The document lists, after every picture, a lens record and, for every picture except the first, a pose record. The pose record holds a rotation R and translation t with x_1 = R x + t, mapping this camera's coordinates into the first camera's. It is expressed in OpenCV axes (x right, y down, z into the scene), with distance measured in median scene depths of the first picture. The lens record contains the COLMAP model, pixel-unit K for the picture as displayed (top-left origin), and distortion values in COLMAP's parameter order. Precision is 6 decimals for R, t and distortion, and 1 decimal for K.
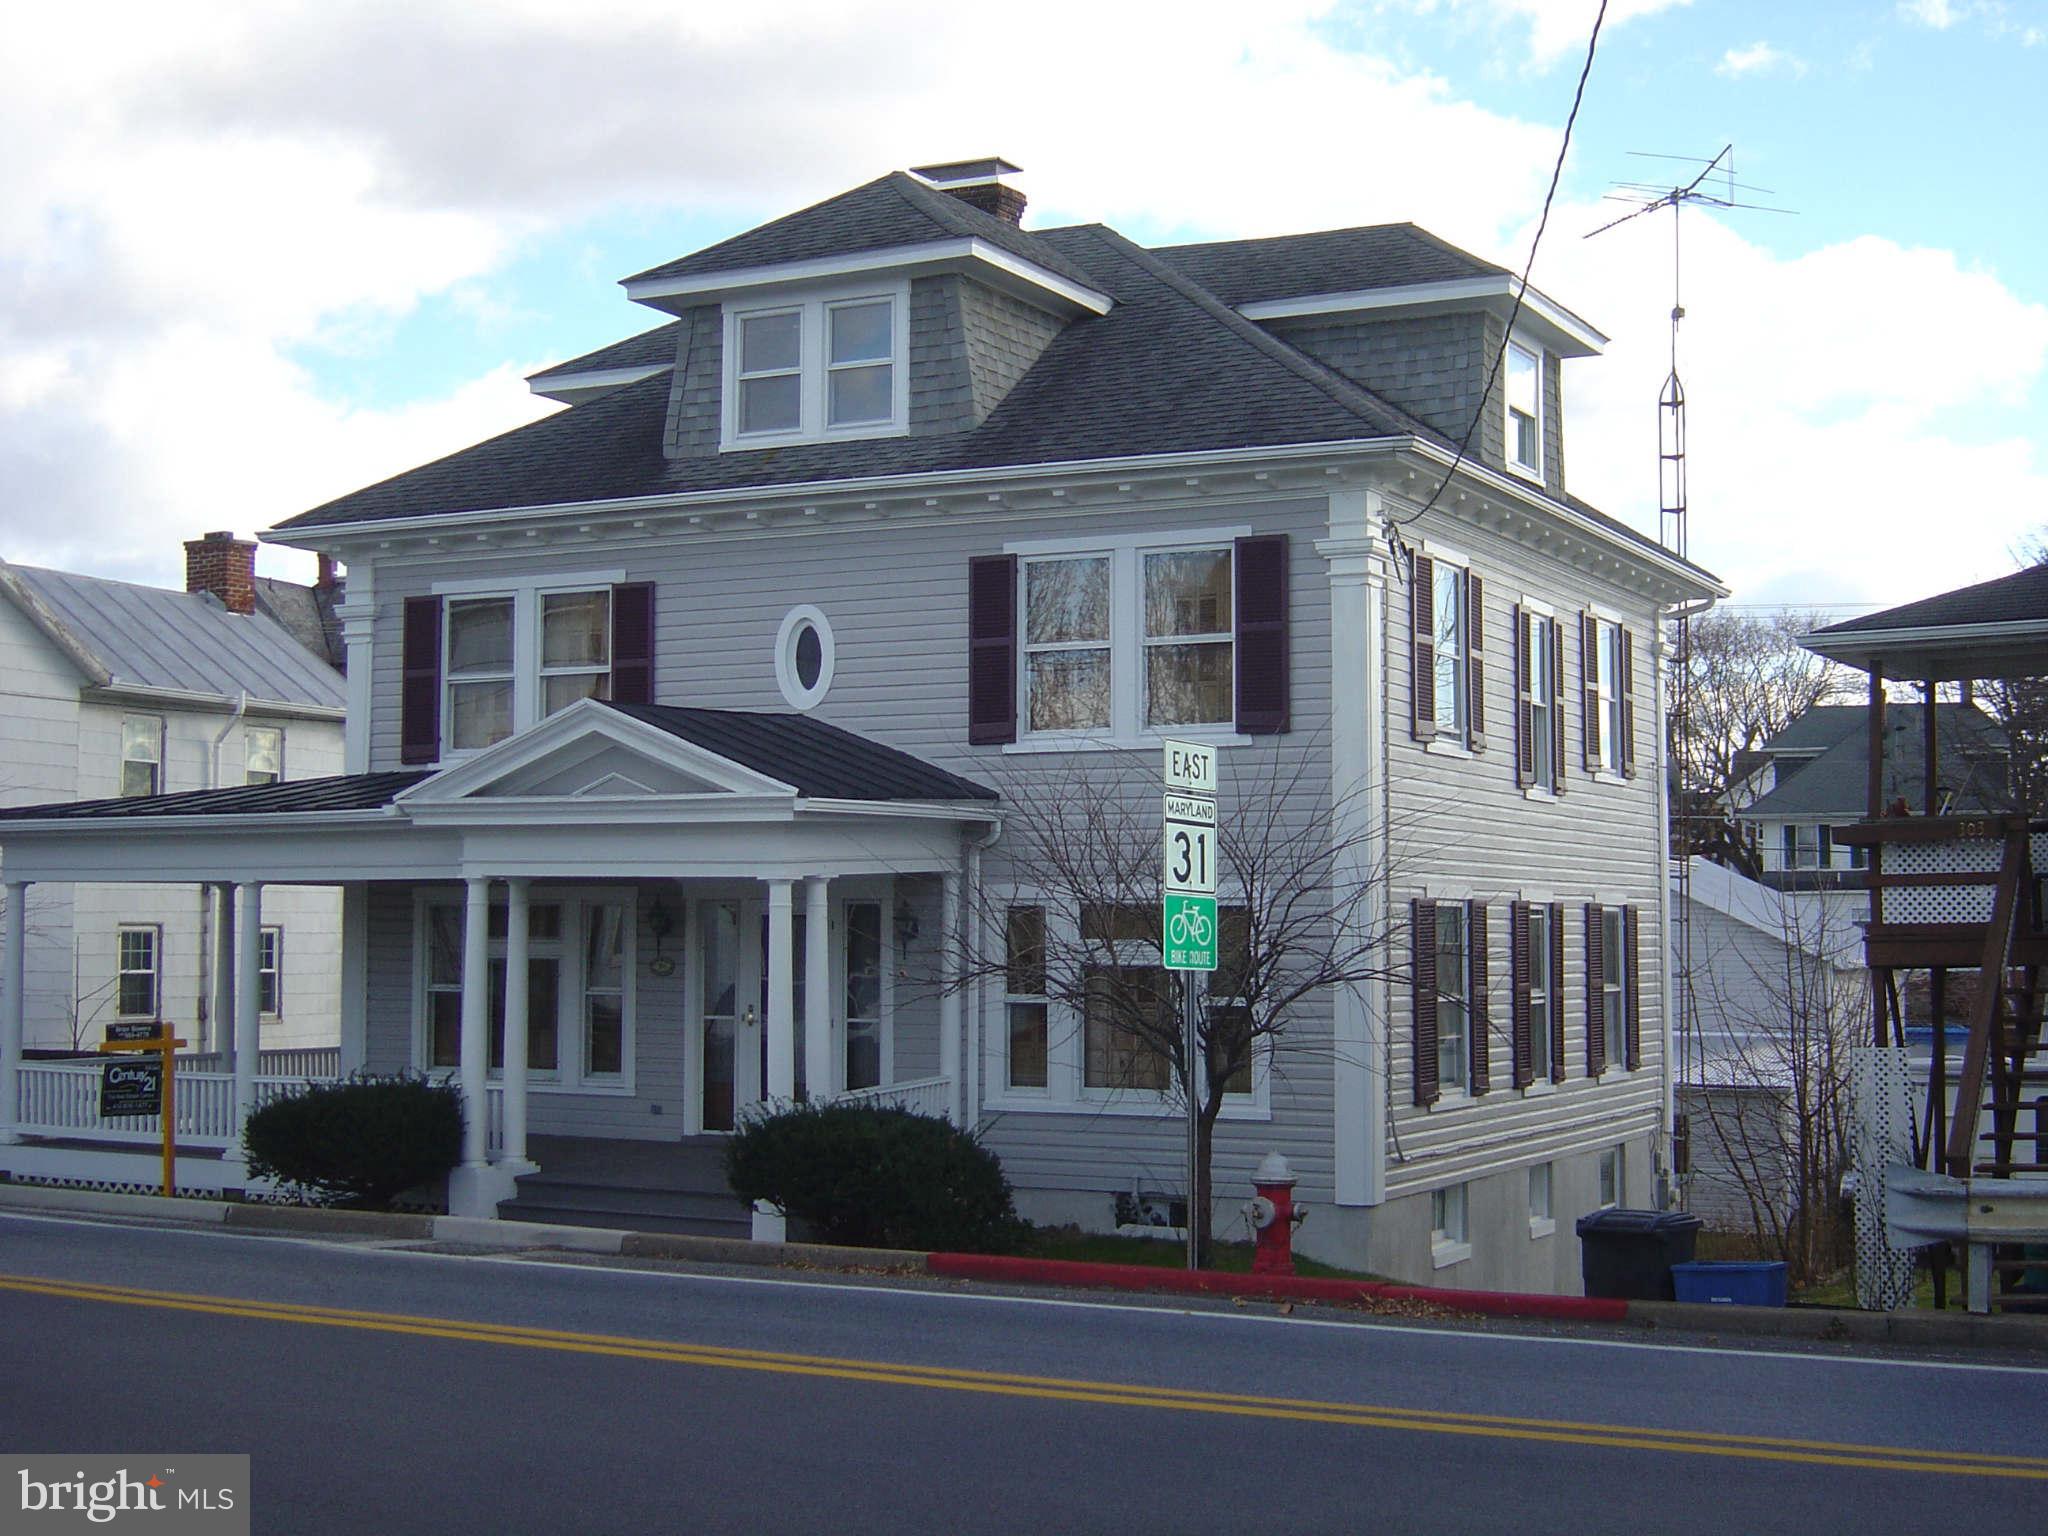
lens RADIAL K [[2807.9, 0, 1024.0], [0, 2807.9, 768.0], [0, 0, 1]] dist [-0.095864, -0.073567]
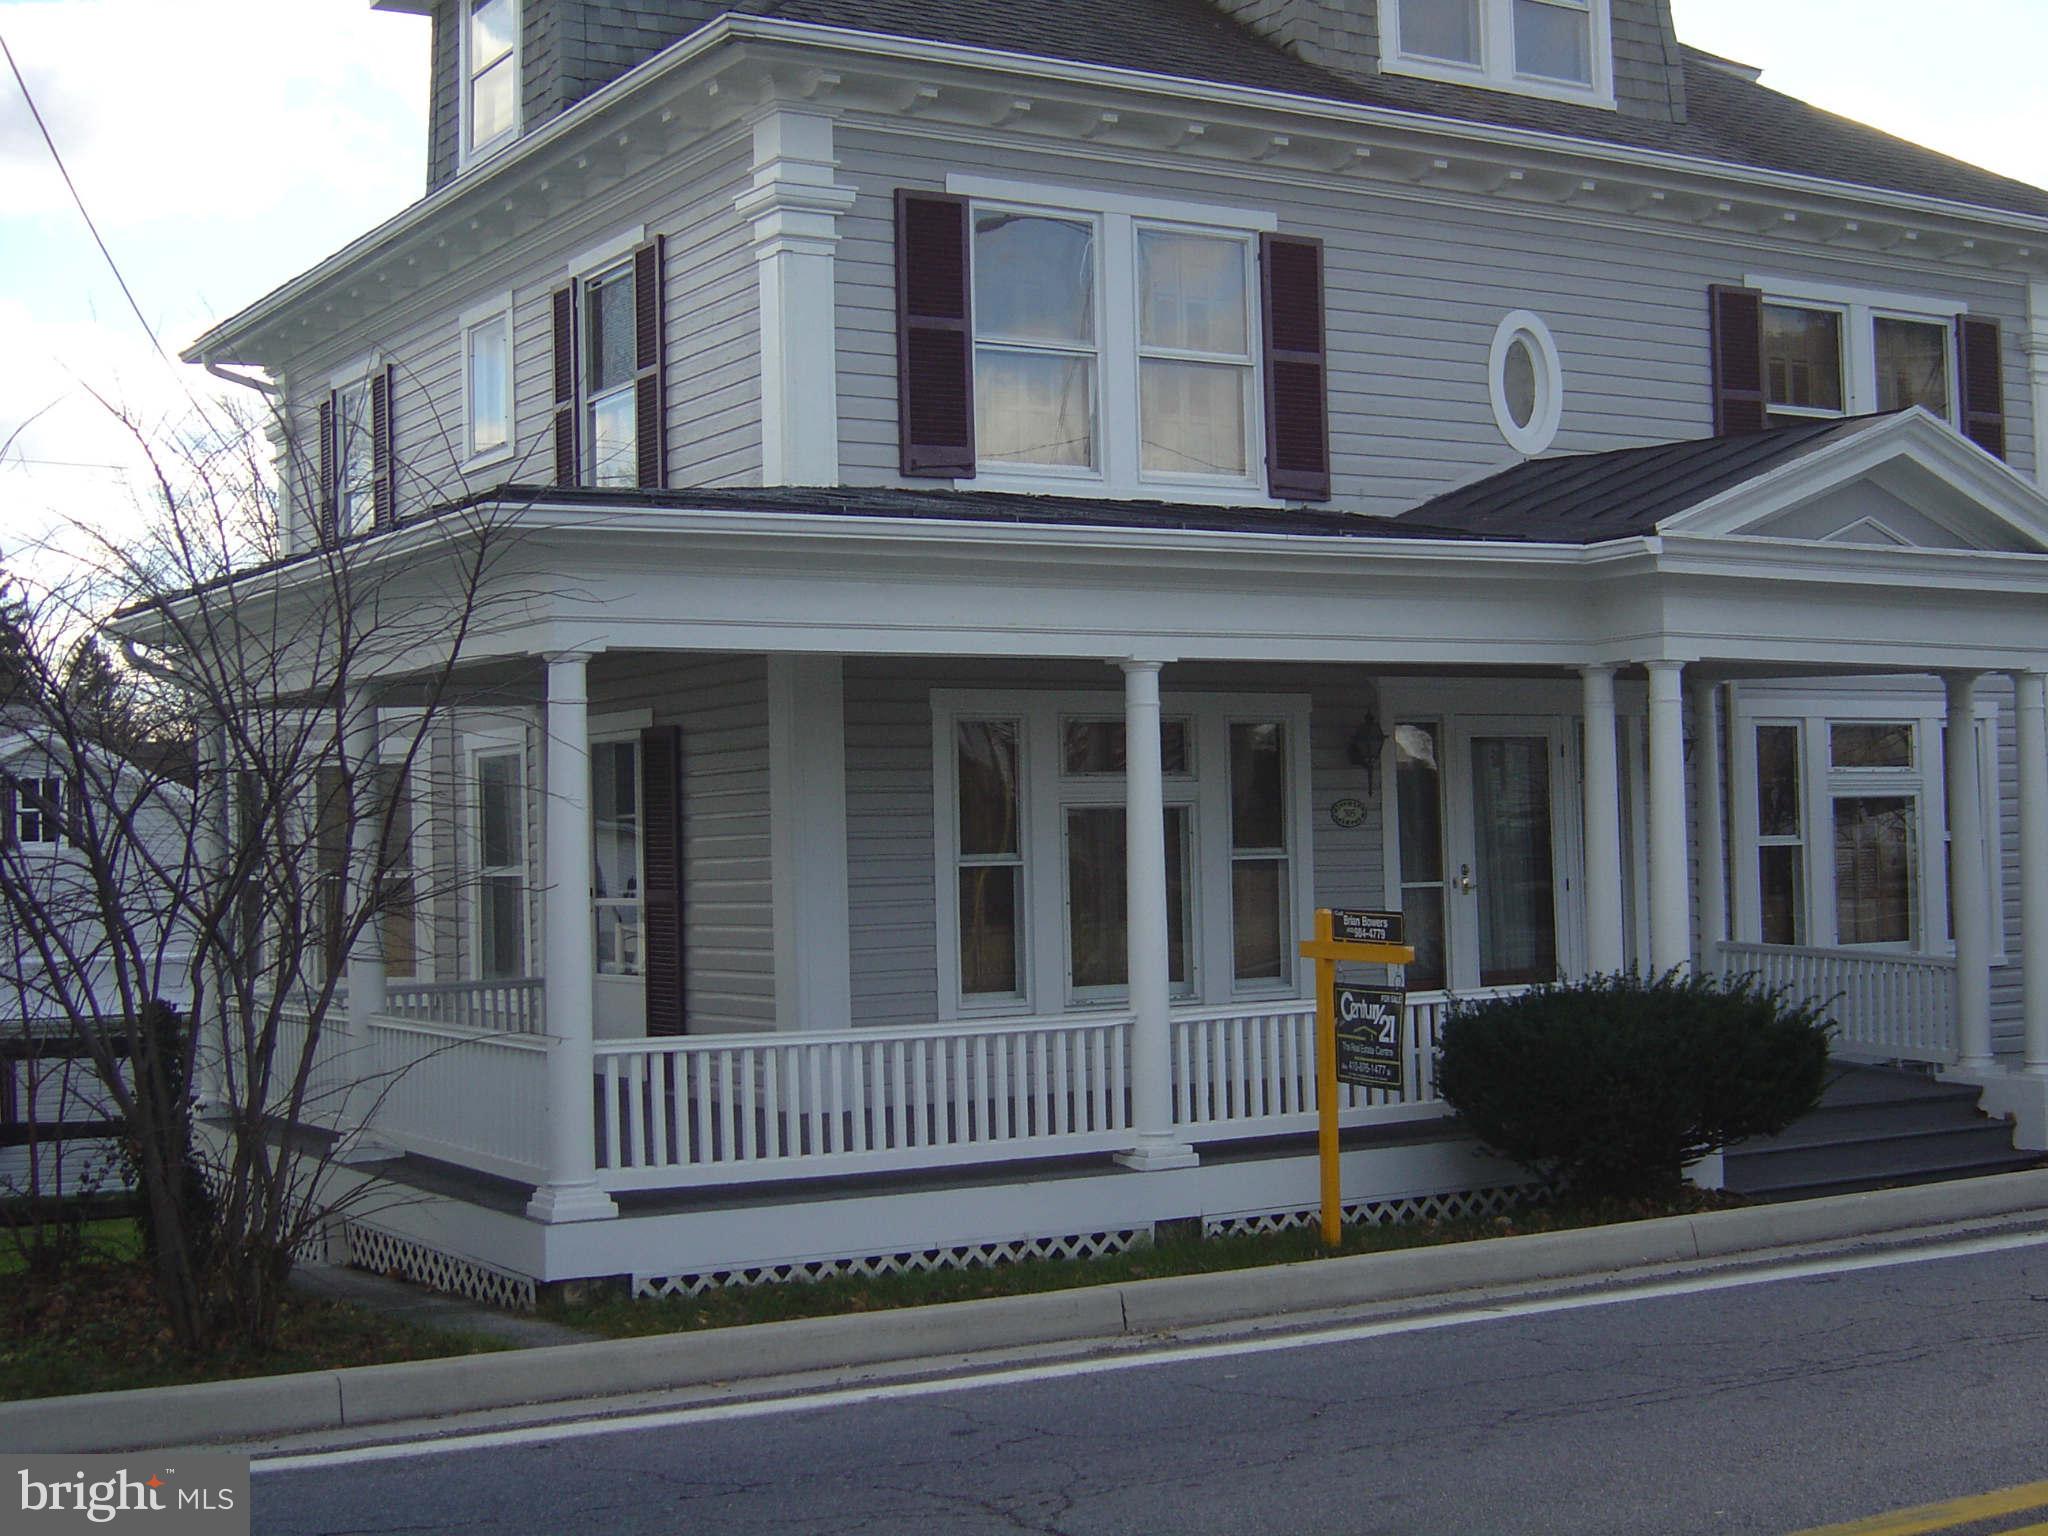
lens RADIAL K [[2807.9, 0, 1024.0], [0, 2807.9, 768.0], [0, 0, 1]] dist [-0.095864, -0.073567]
pose [[0.519229, 0.008014, 0.854597, -0.755036], [-0.026483, 0.999627, 0.006716, 0.058273], [-0.854225, -0.026119, 0.519248, 0.725615]]
